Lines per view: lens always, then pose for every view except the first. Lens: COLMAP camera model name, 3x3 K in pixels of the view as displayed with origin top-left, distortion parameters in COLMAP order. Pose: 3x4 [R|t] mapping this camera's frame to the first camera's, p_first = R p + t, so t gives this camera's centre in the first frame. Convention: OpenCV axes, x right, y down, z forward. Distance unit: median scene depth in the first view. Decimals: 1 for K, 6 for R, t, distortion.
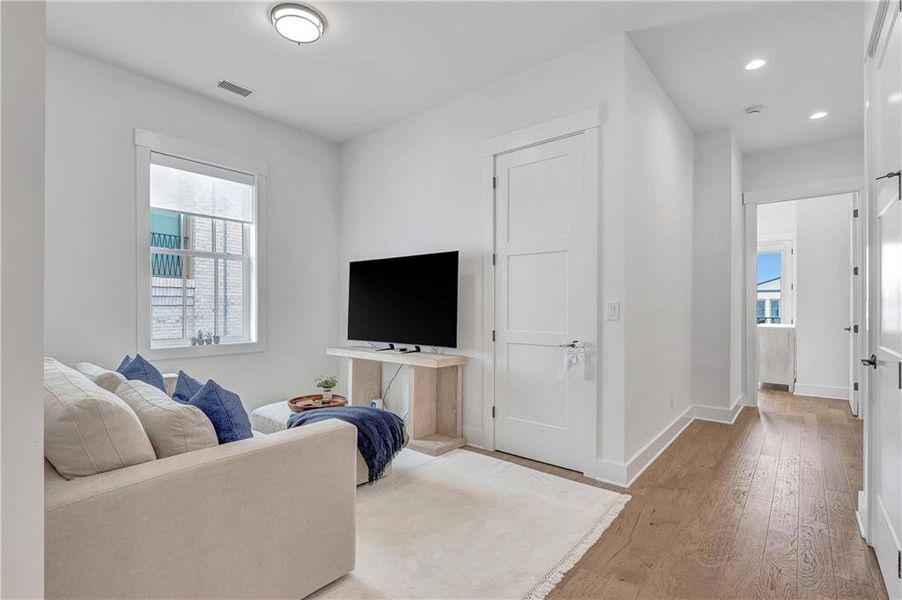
lens RADIAL K [[441.1, 0, 444.4], [0, 441.1, 301.4], [0, 0, 1]] dist [-0.009160, -0.001399]
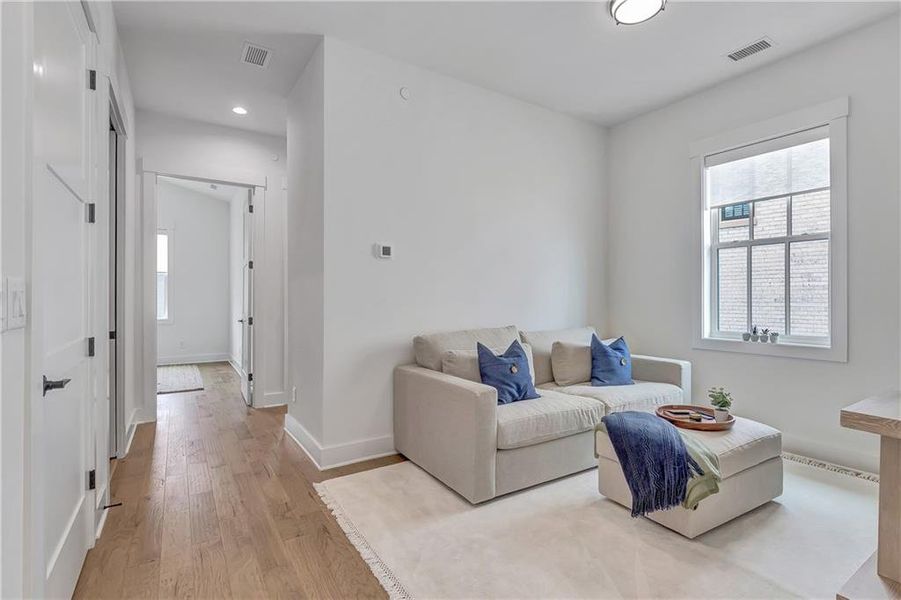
lens RADIAL K [[440.6, 0, 443.9], [0, 440.6, 301.4], [0, 0, 1]] dist [-0.009160, -0.001399]
pose [[-0.328330, 0.002574, -0.944560, 0.535580], [0.010530, 0.999944, -0.000935, 0.009495], [0.944504, -0.010253, -0.328339, 0.692094]]
